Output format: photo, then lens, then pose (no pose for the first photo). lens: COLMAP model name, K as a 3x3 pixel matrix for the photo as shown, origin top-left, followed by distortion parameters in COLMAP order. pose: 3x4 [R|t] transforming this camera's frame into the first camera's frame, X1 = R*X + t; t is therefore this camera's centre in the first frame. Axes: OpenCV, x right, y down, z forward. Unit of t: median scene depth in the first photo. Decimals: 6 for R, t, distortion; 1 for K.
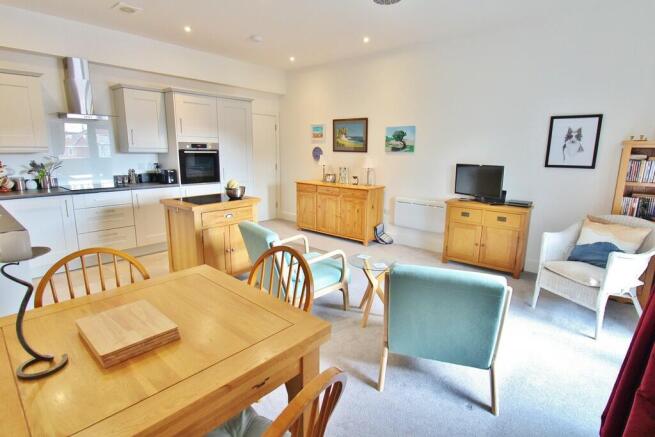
lens RADIAL K [[333.6, 0, 327.5], [0, 333.6, 218.5], [0, 0, 1]] dist [-0.000215, -0.000077]
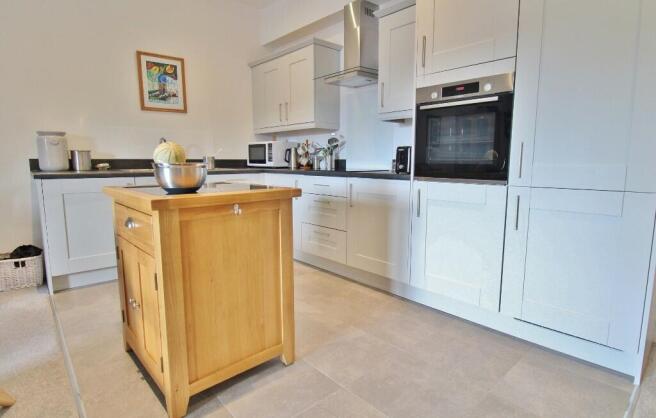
lens RADIAL K [[351.5, 0, 328.0], [0, 351.5, 209.0], [0, 0, 1]] dist [-0.001082, -0.000059]
pose [[-0.099501, 0.142742, -0.984746, 0.089113], [-0.188053, 0.969125, 0.159479, -0.114077], [0.977106, 0.201053, -0.069586, 0.921608]]
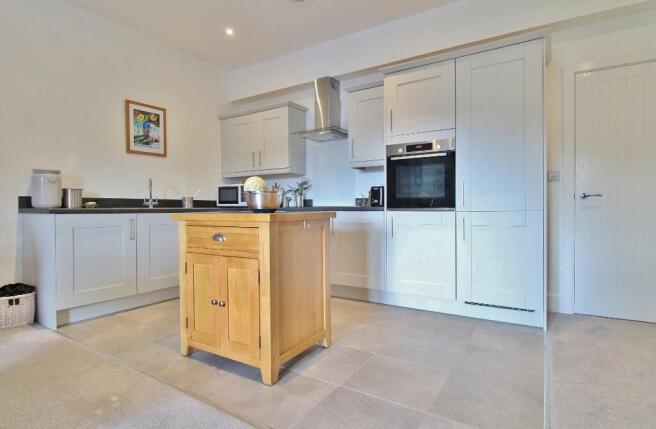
lens RADIAL K [[353.3, 0, 328.0], [0, 353.3, 214.5], [0, 0, 1]] dist [-0.000651, -0.000130]
pose [[0.182747, 0.018184, -0.982992, 0.231148], [-0.179674, 0.983609, -0.015208, -0.057396], [0.966603, 0.179397, 0.183019, 0.760152]]
